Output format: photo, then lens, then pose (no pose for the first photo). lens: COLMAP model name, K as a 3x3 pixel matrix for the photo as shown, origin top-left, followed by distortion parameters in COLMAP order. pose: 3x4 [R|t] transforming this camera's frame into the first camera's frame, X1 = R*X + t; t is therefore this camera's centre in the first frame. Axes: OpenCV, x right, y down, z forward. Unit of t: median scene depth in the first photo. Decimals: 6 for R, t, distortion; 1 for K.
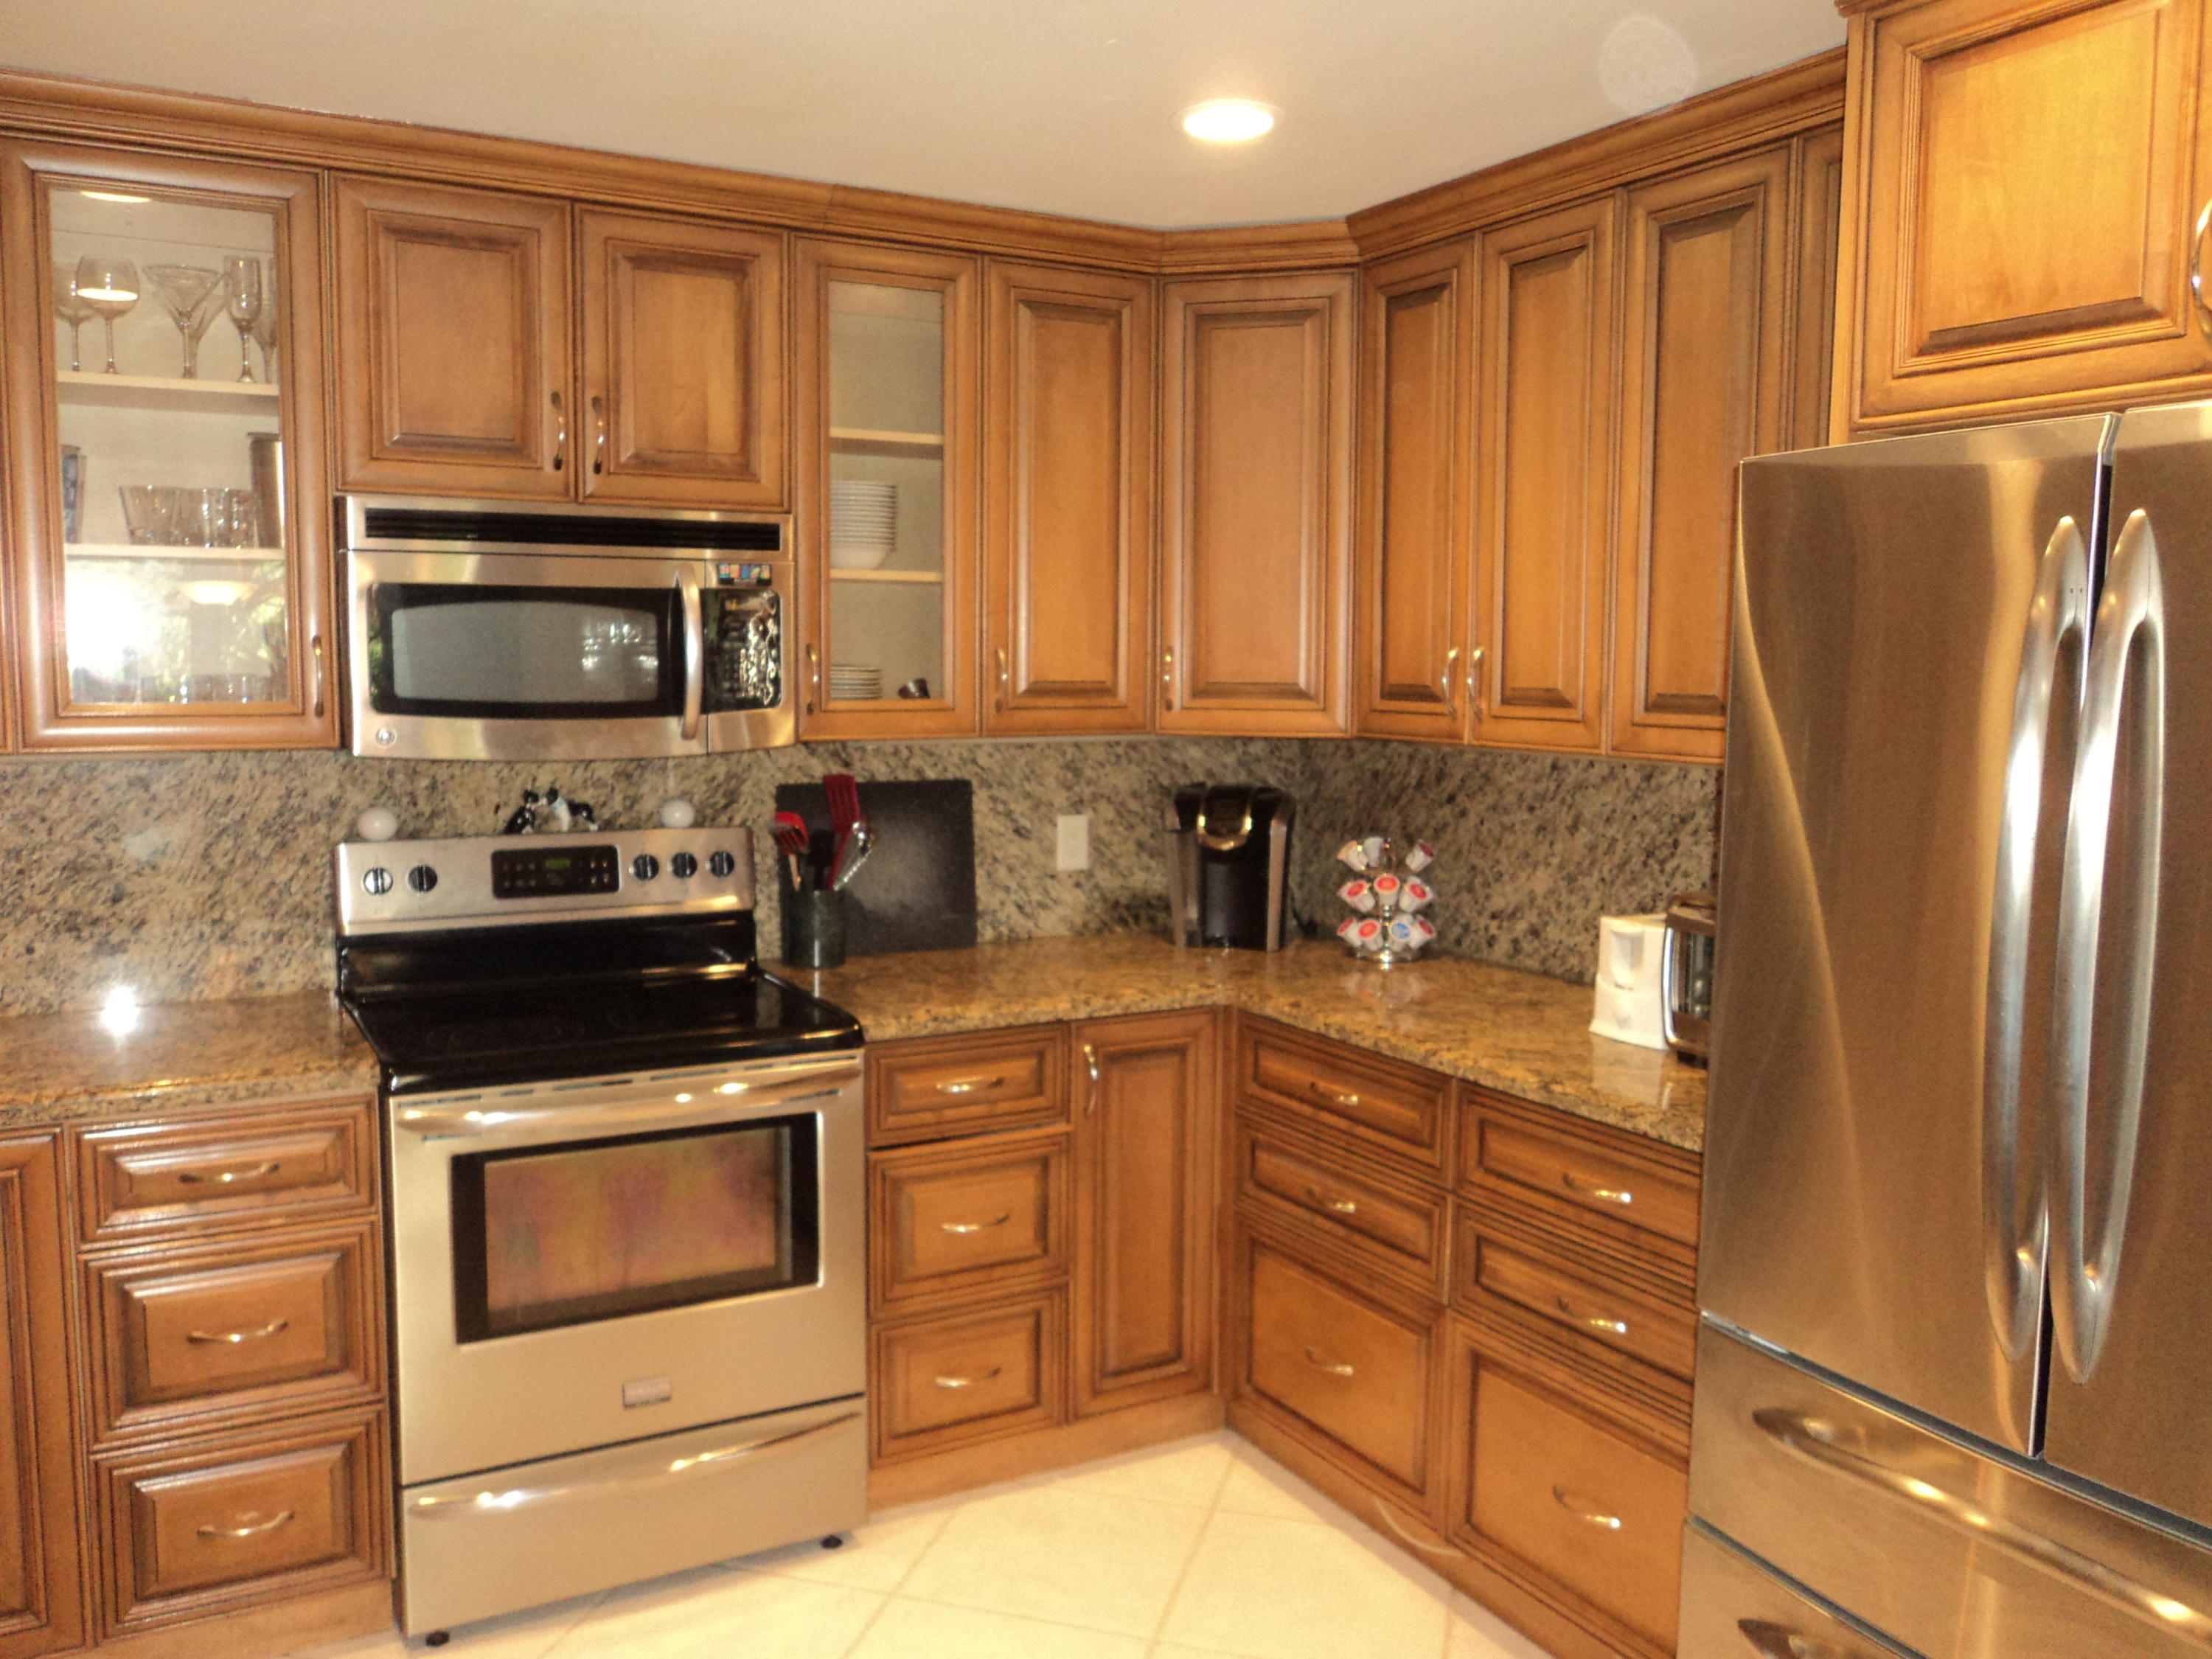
lens RADIAL K [[1790.3, 0, 1096.1], [0, 1790.3, 819.3], [0, 0, 1]] dist [-0.011709, -0.002067]
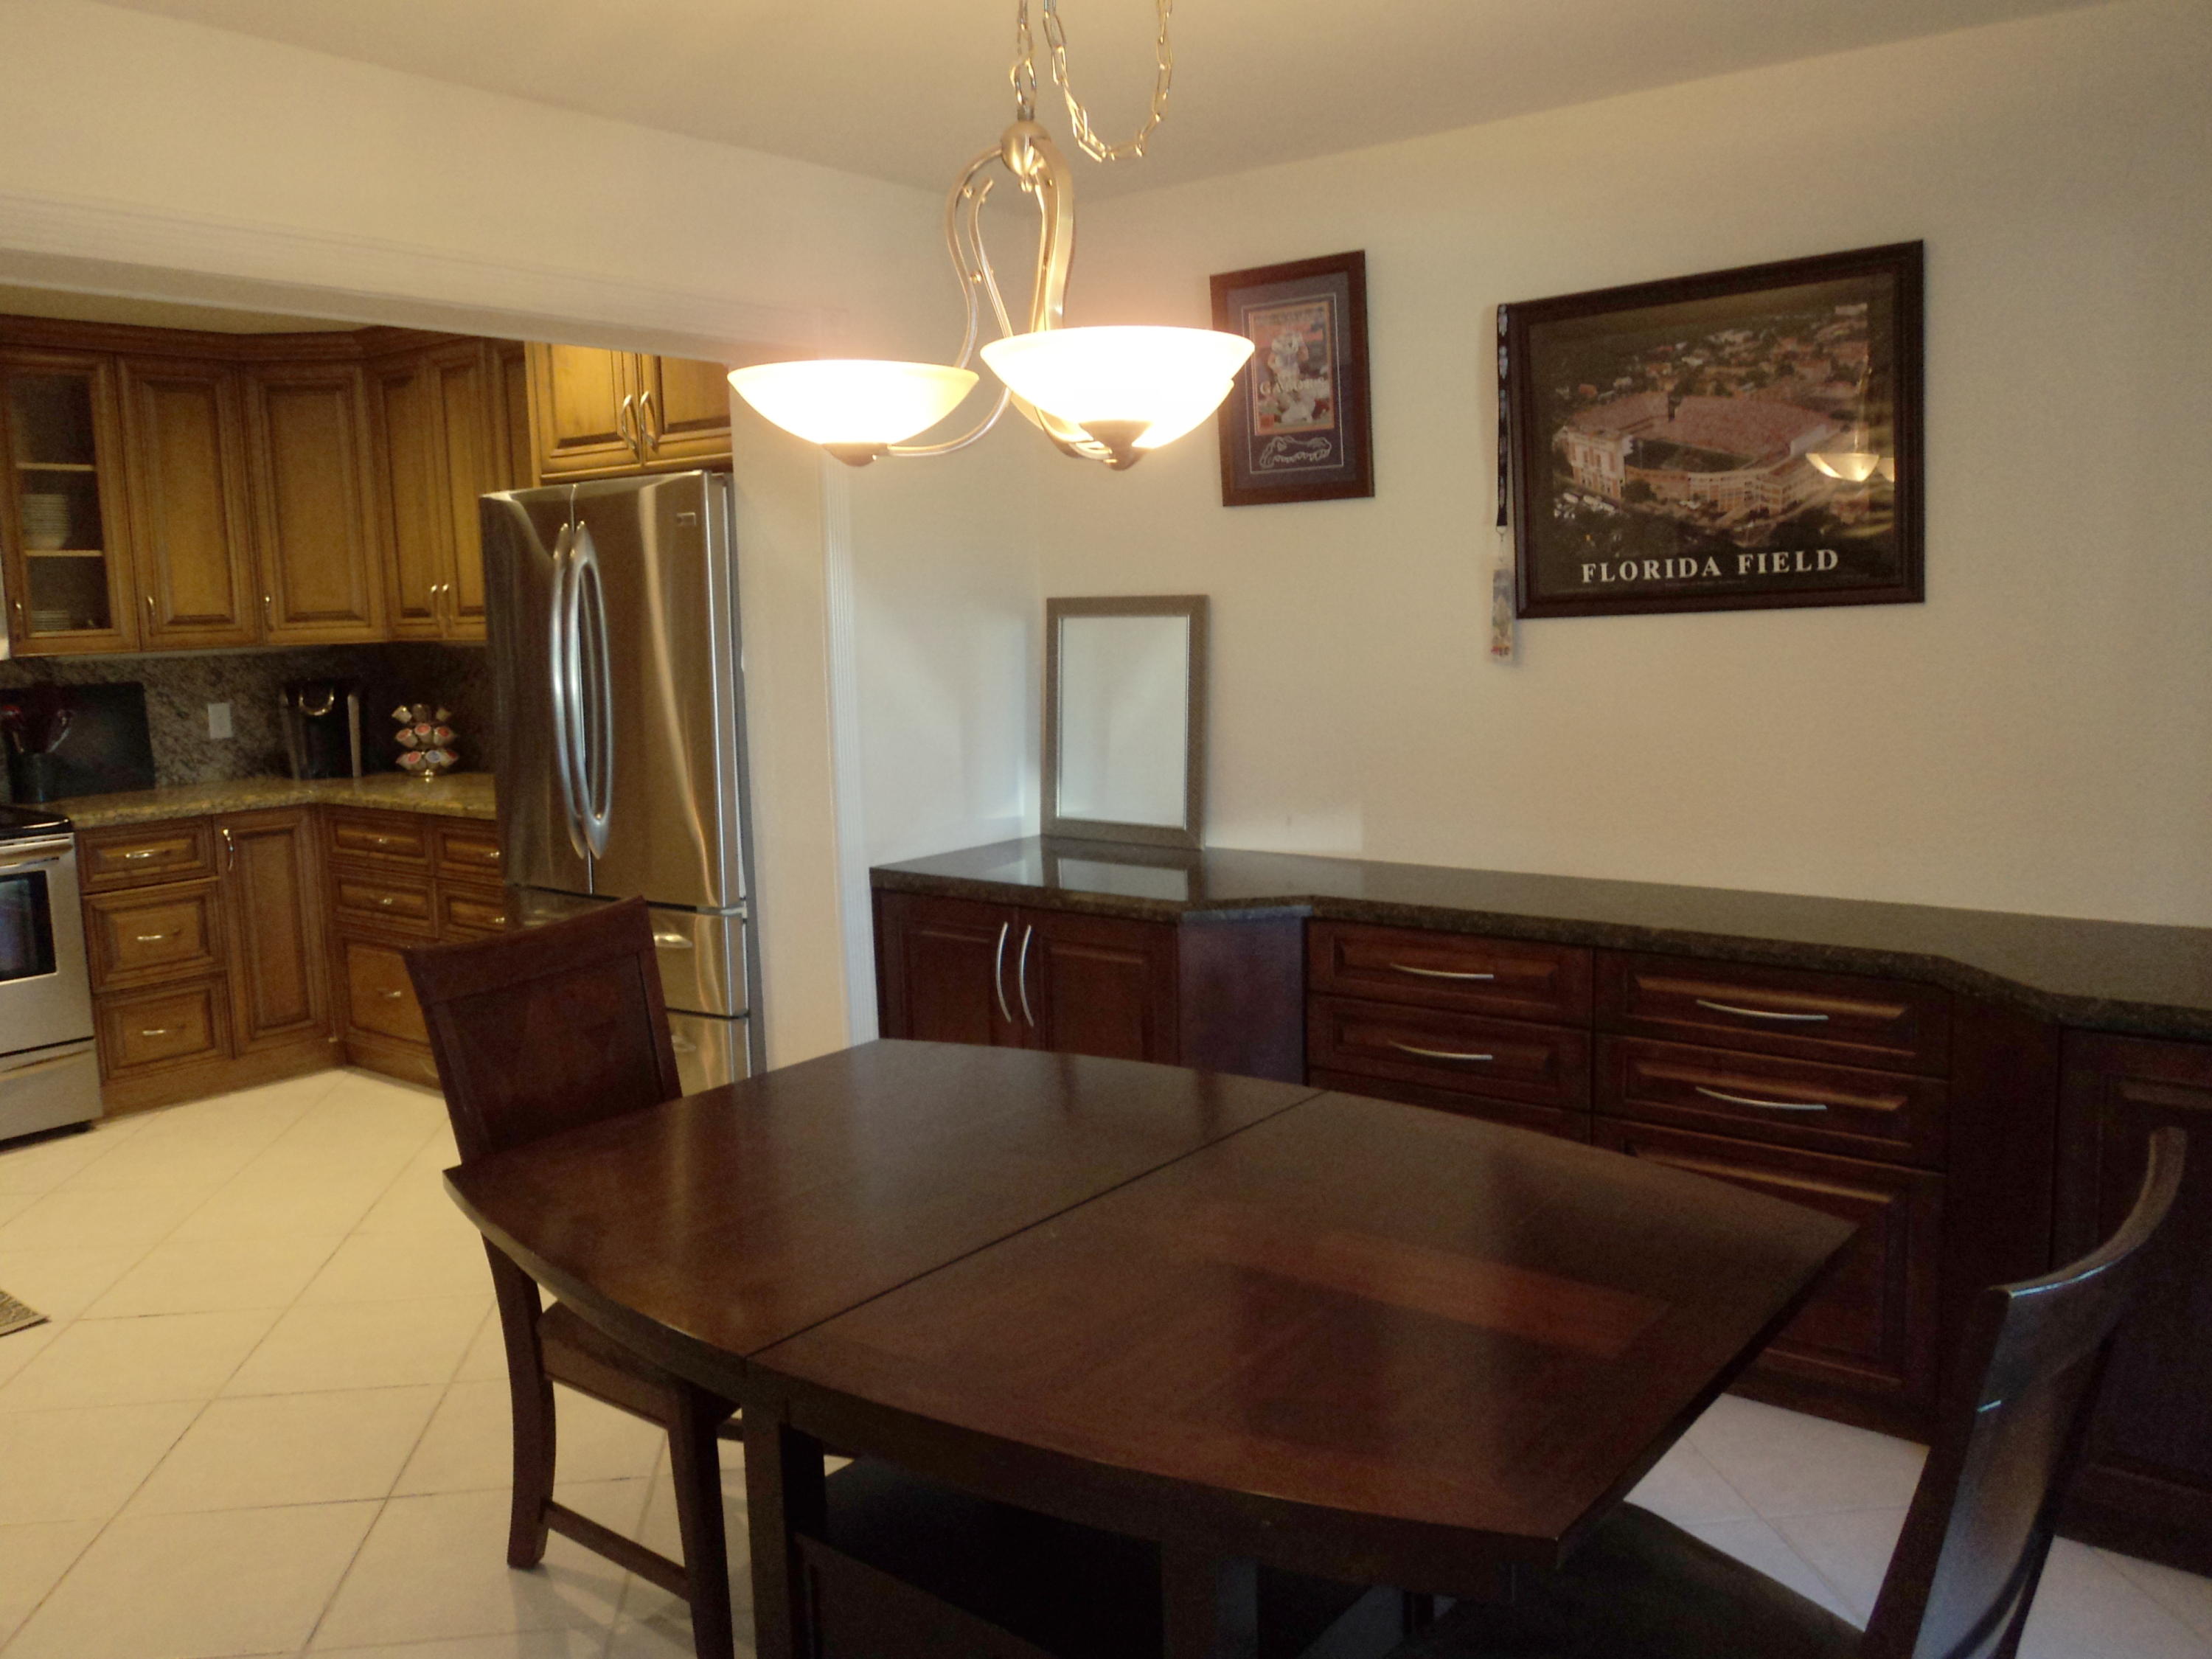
lens RADIAL K [[1790.3, 0, 1096.1], [0, 1790.3, 819.3], [0, 0, 1]] dist [-0.011709, -0.002067]
pose [[0.926471, -0.081108, 0.367524, 0.133448], [0.070277, 0.996610, 0.042783, 0.099225], [-0.369748, -0.013809, 0.929030, -0.837361]]
